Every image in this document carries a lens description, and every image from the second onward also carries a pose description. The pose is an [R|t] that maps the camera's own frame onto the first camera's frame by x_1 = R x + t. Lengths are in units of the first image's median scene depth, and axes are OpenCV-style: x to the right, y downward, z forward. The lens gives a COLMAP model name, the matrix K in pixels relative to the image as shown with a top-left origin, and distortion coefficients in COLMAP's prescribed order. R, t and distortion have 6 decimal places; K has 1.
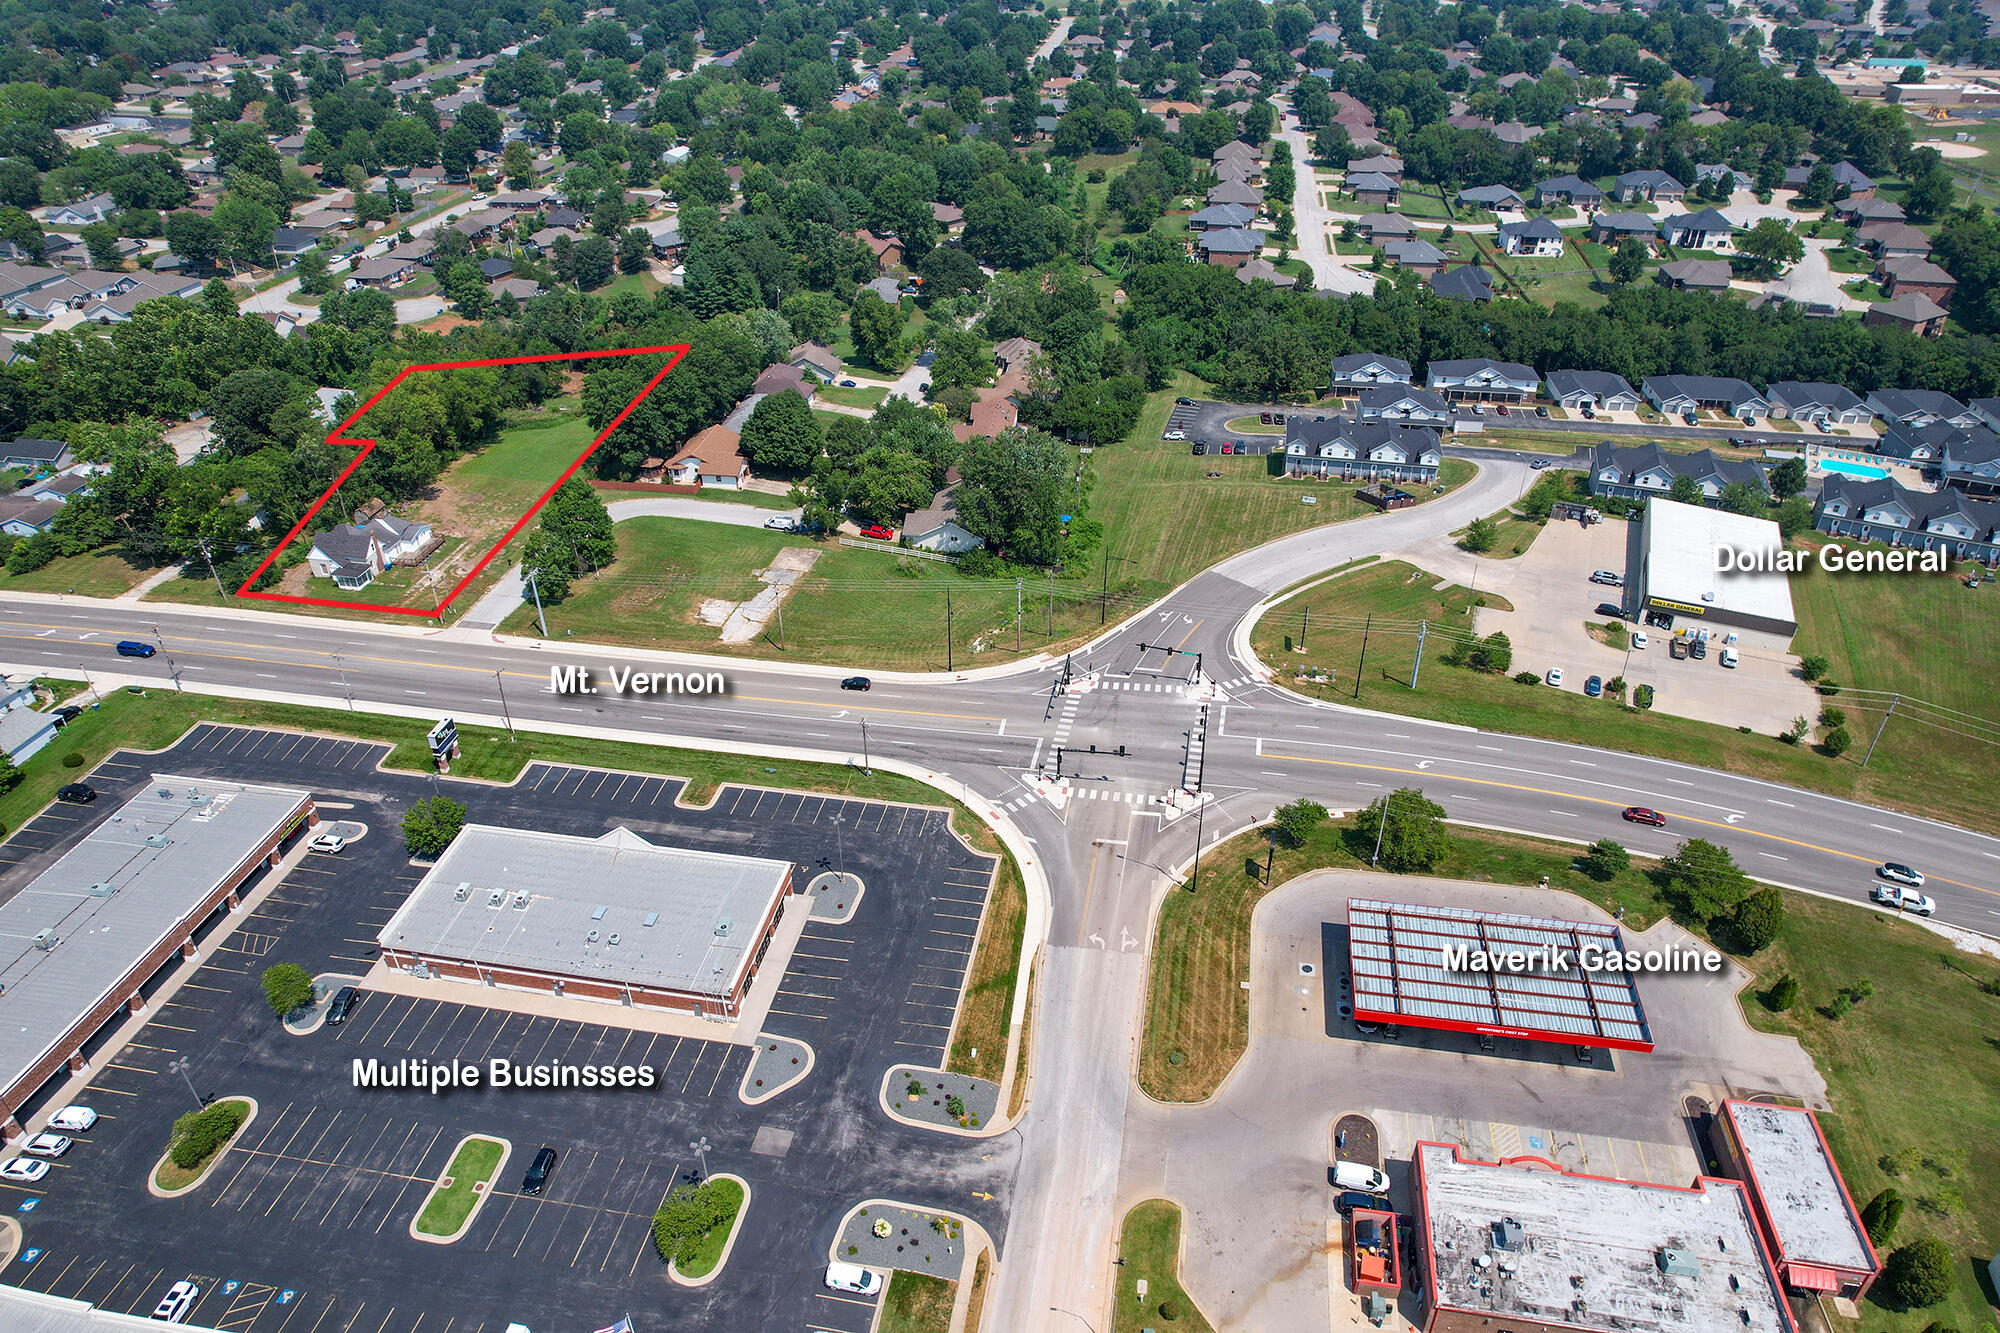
lens RADIAL K [[1272.3, 0, 1005.7], [0, 1272.3, 681.3], [0, 0, 1]] dist [-0.076754, 0.069213]
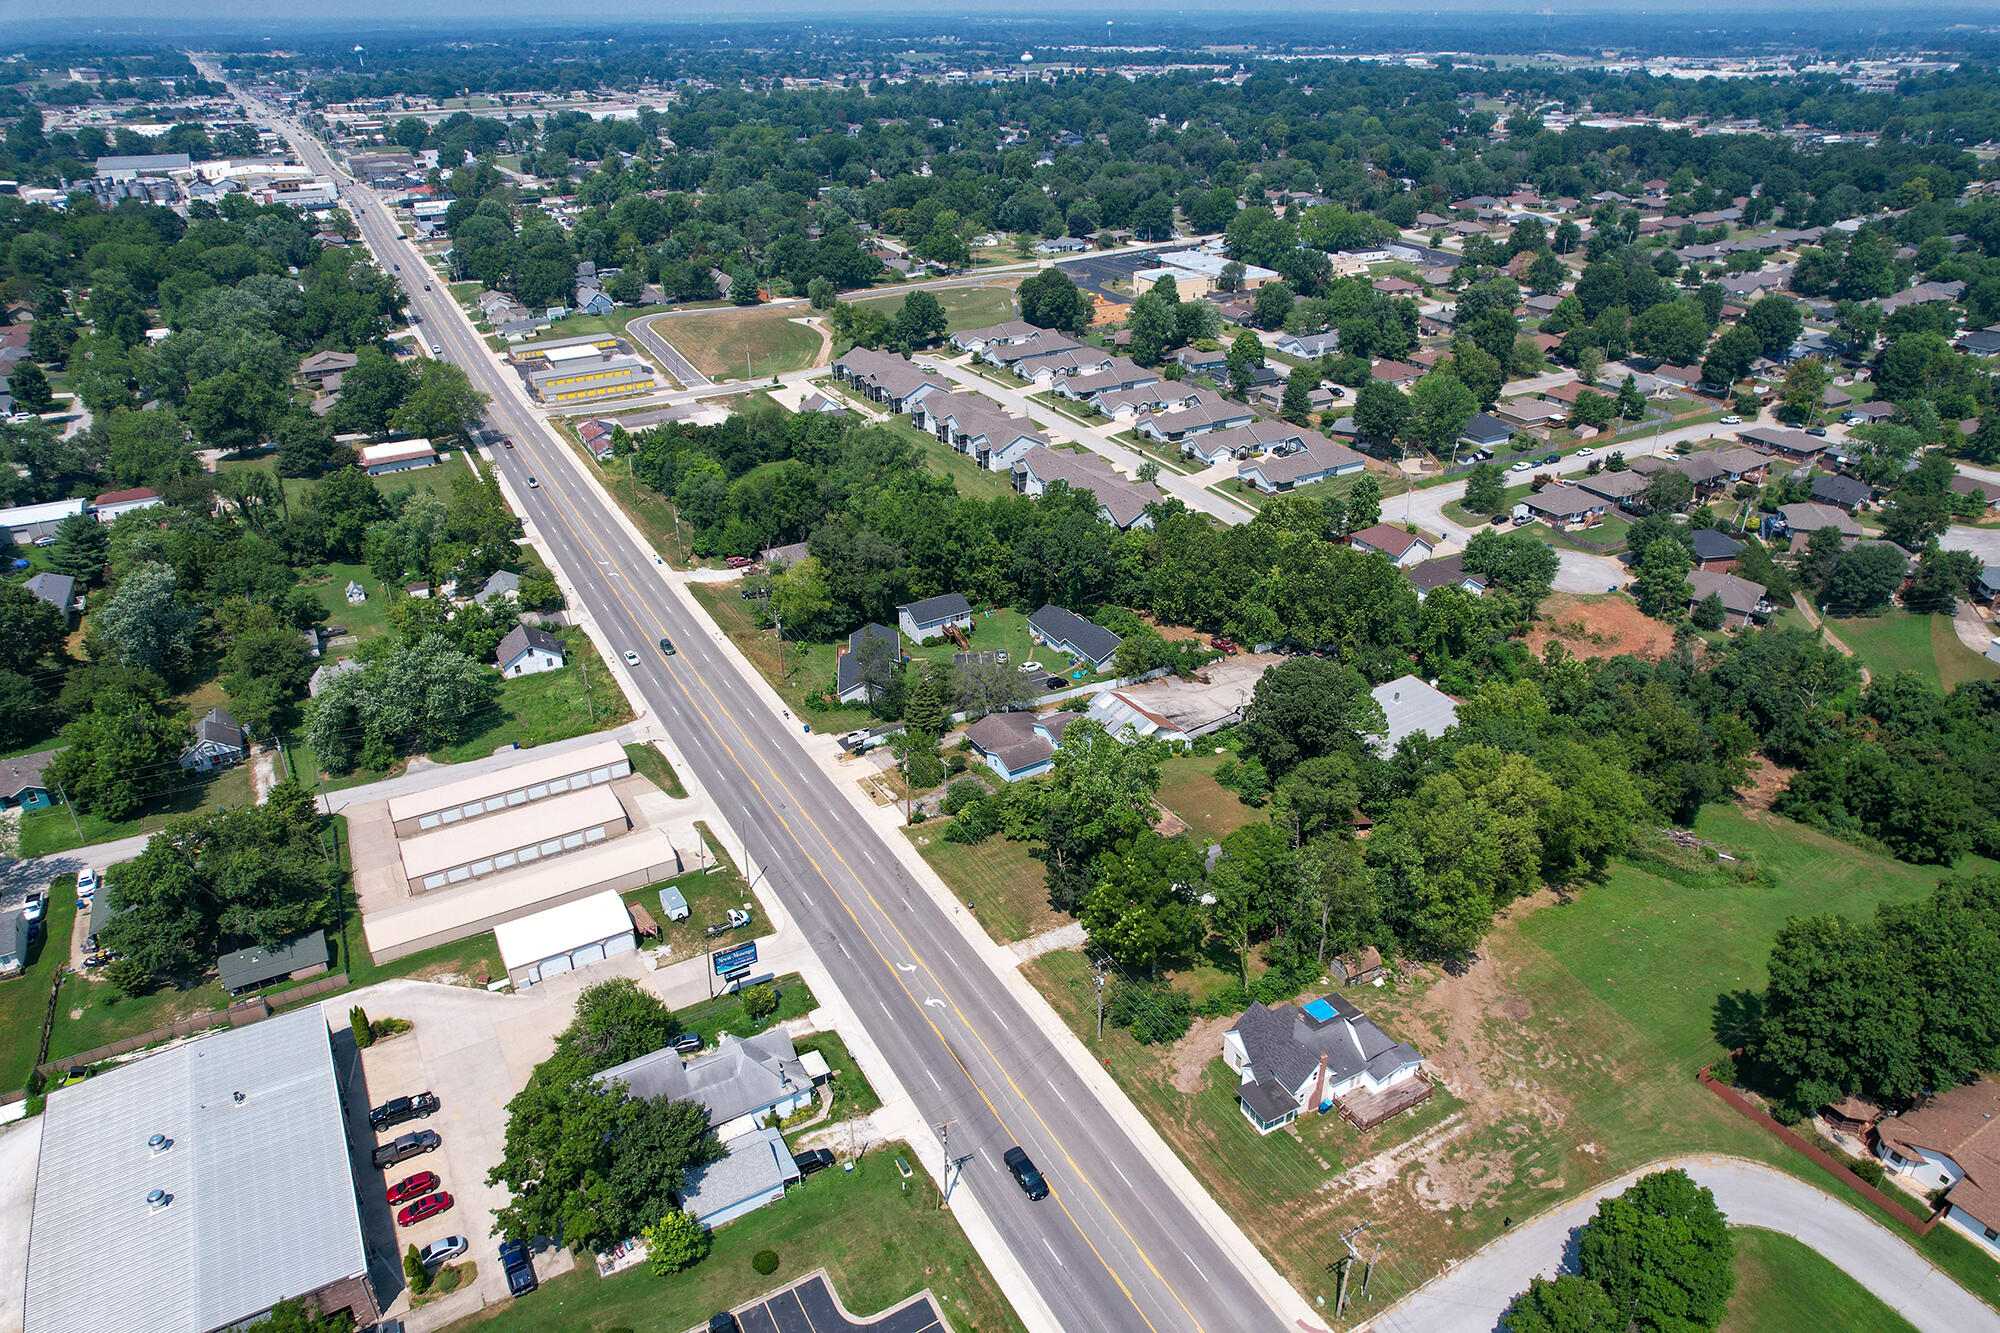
lens RADIAL K [[1272.3, 0, 1005.7], [0, 1272.3, 681.3], [0, 0, 1]] dist [-0.076754, 0.069213]
pose [[0.627153, 0.370811, -0.684966, -0.146967], [-0.426321, 0.899403, 0.096559, -0.162160], [0.651866, 0.231458, 0.722148, 0.242067]]
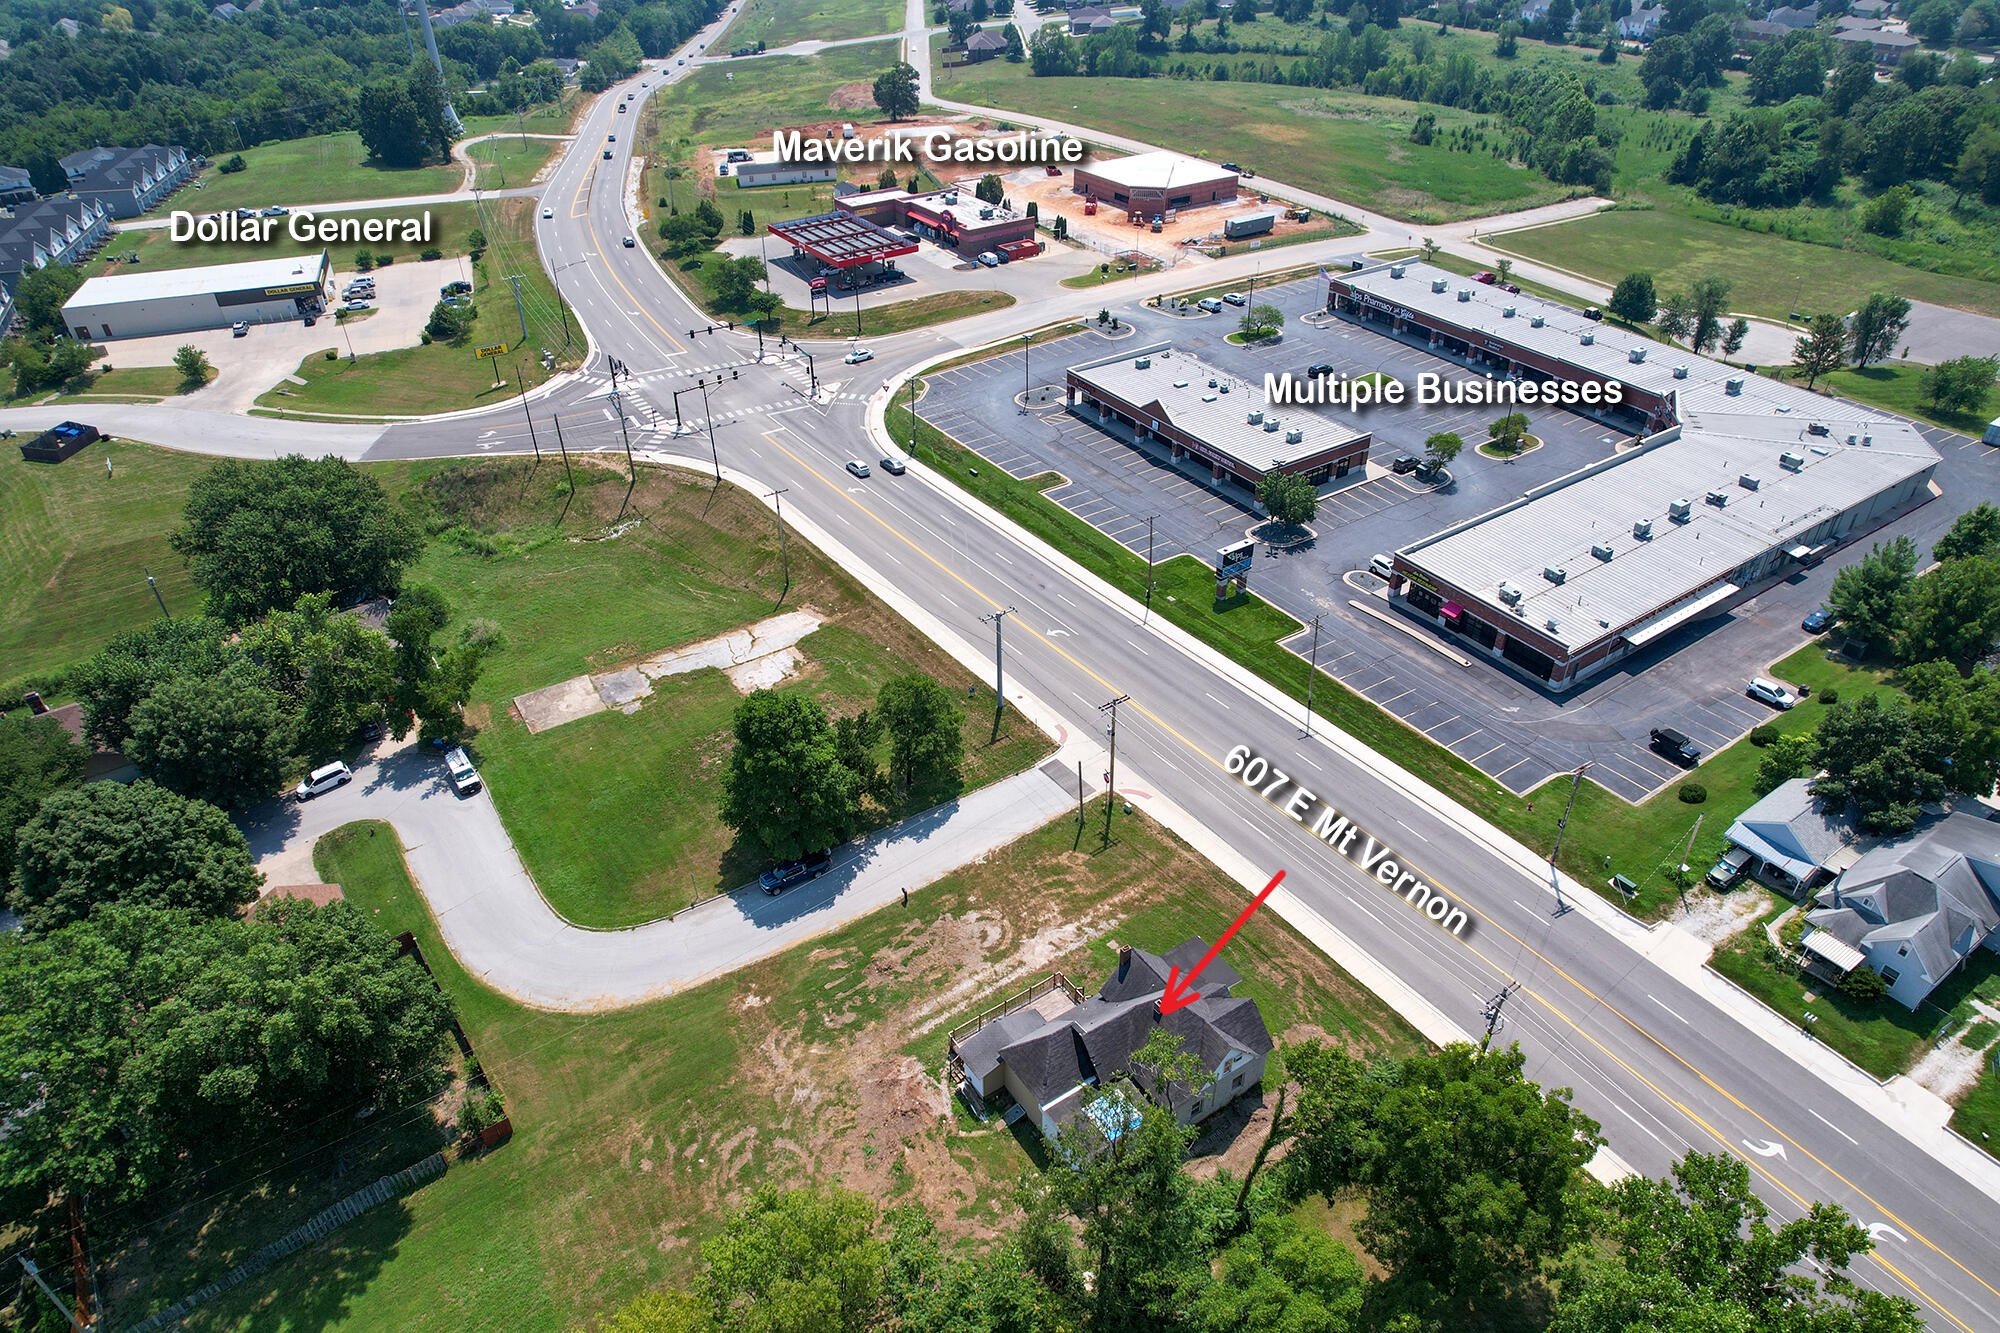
lens RADIAL K [[1272.3, 0, 1005.7], [0, 1272.3, 681.3], [0, 0, 1]] dist [-0.076754, 0.069213]
pose [[-0.694414, -0.410003, 0.591343, -0.404992], [0.407559, 0.453171, 0.792800, -0.299358], [-0.593030, 0.791538, -0.147588, 0.594558]]
